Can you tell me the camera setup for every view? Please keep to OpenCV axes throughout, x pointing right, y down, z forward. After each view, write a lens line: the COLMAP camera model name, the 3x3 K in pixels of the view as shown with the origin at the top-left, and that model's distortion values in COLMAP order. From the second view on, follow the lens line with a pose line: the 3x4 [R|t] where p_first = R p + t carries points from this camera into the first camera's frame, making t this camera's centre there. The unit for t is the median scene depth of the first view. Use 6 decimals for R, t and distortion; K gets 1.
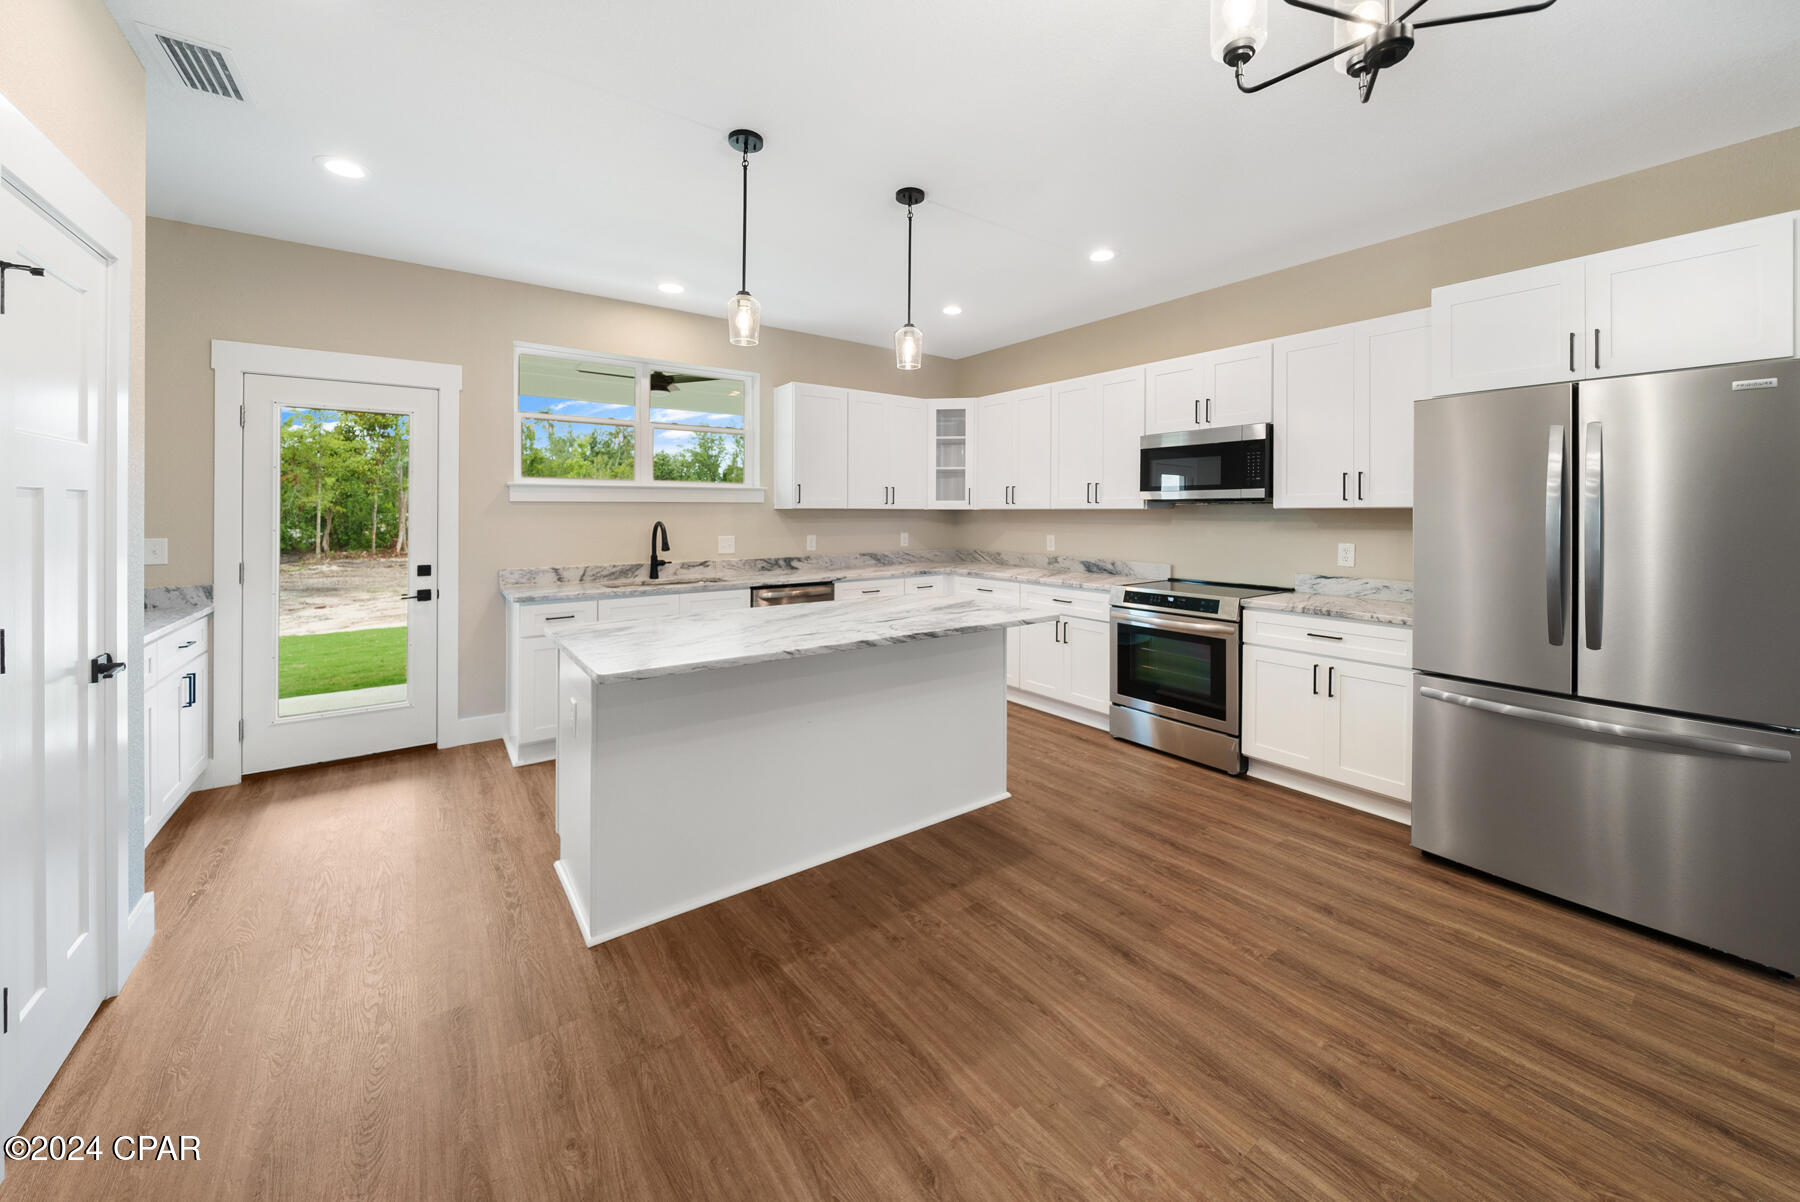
lens RADIAL K [[622.0, 0, 881.2], [0, 622.0, 512.2], [0, 0, 1]] dist [-0.005311, 0.000601]
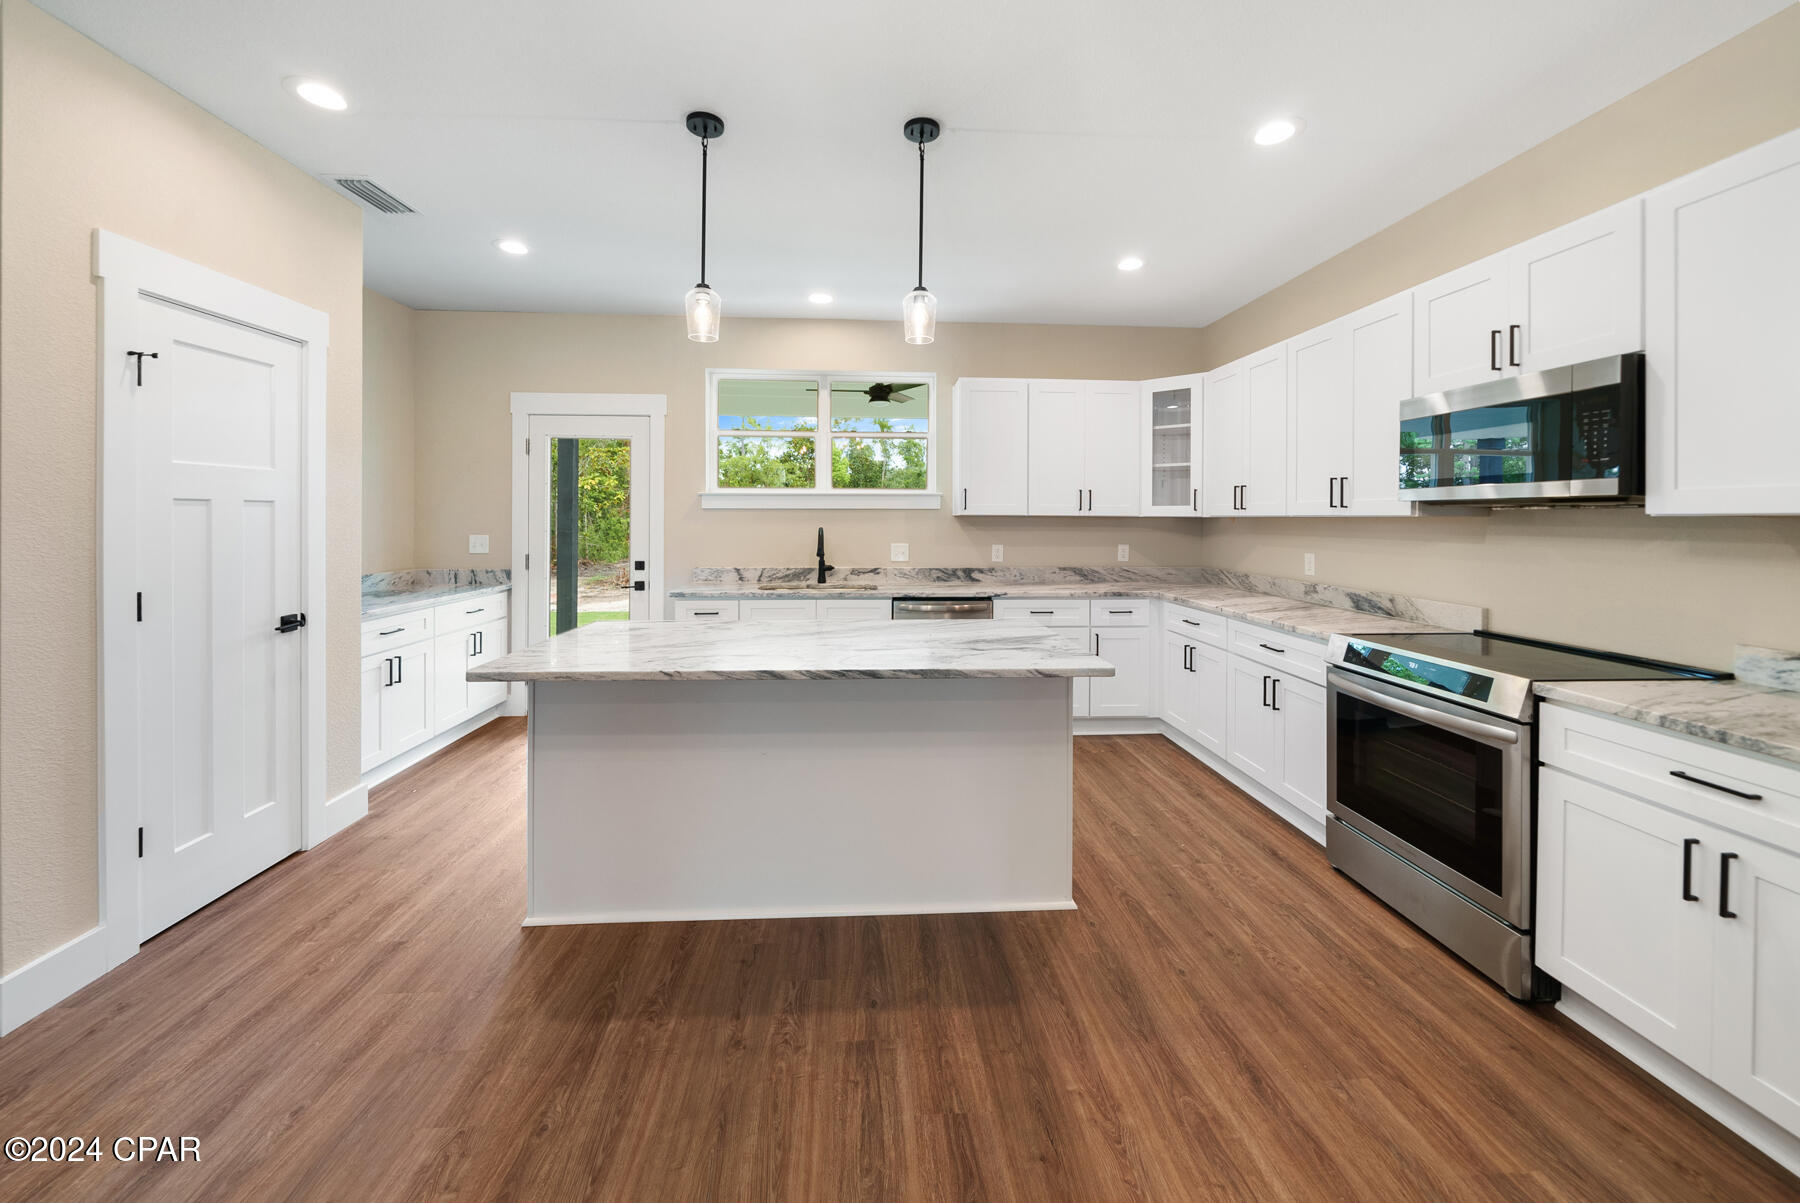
lens RADIAL K [[622.0, 0, 914.3], [0, 622.0, 515.9], [0, 0, 1]] dist [-0.005311, 0.000601]
pose [[0.860292, 0.001856, -0.509798, 0.355105], [-0.004762, 0.999979, -0.004396, -0.000293], [0.509779, 0.006209, 0.860283, 0.232920]]
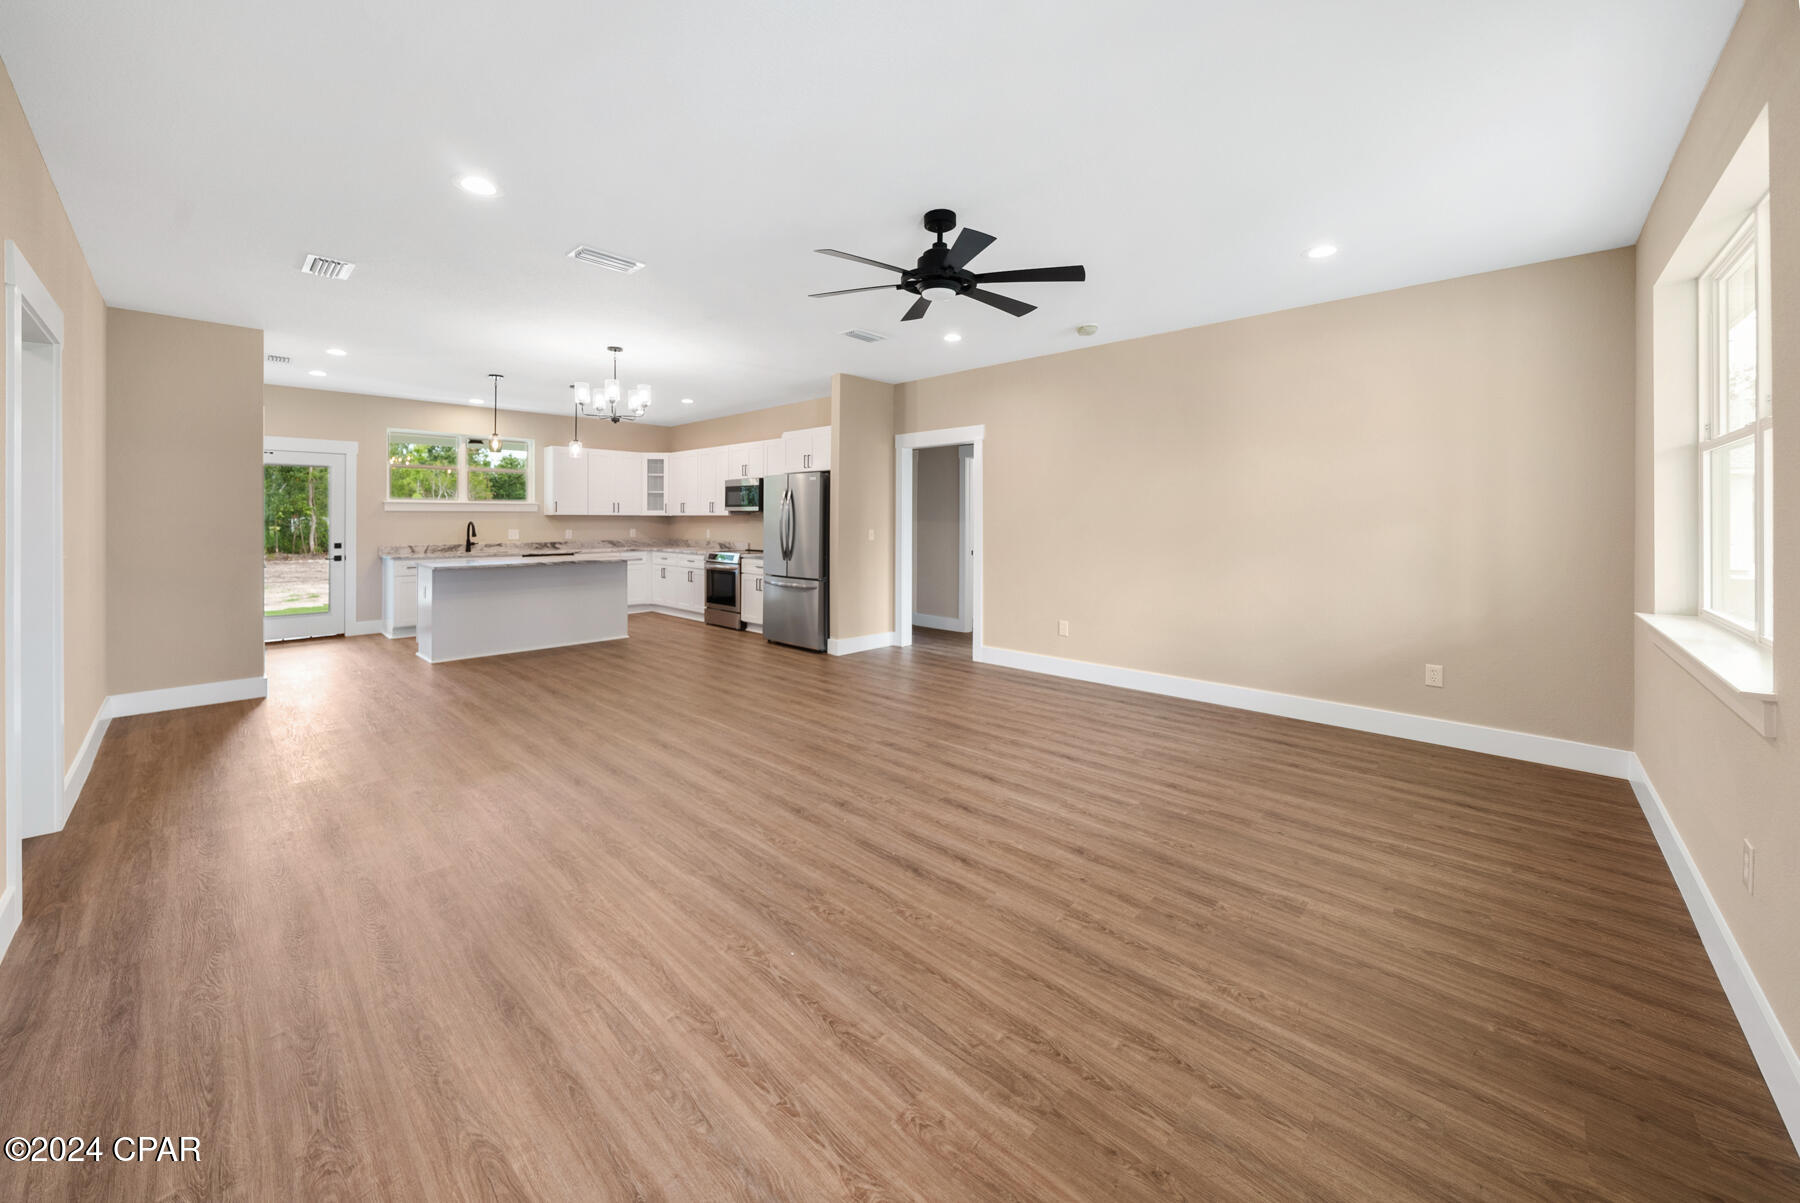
lens RADIAL K [[627.4, 0, 860.5], [0, 627.4, 519.9], [0, 0, 1]] dist [-0.000257, -0.000544]
pose [[0.982519, 0.001998, 0.186150, 0.533501], [-0.002439, 0.999995, 0.002142, 0.004404], [-0.186144, -0.002558, 0.982519, -1.293121]]
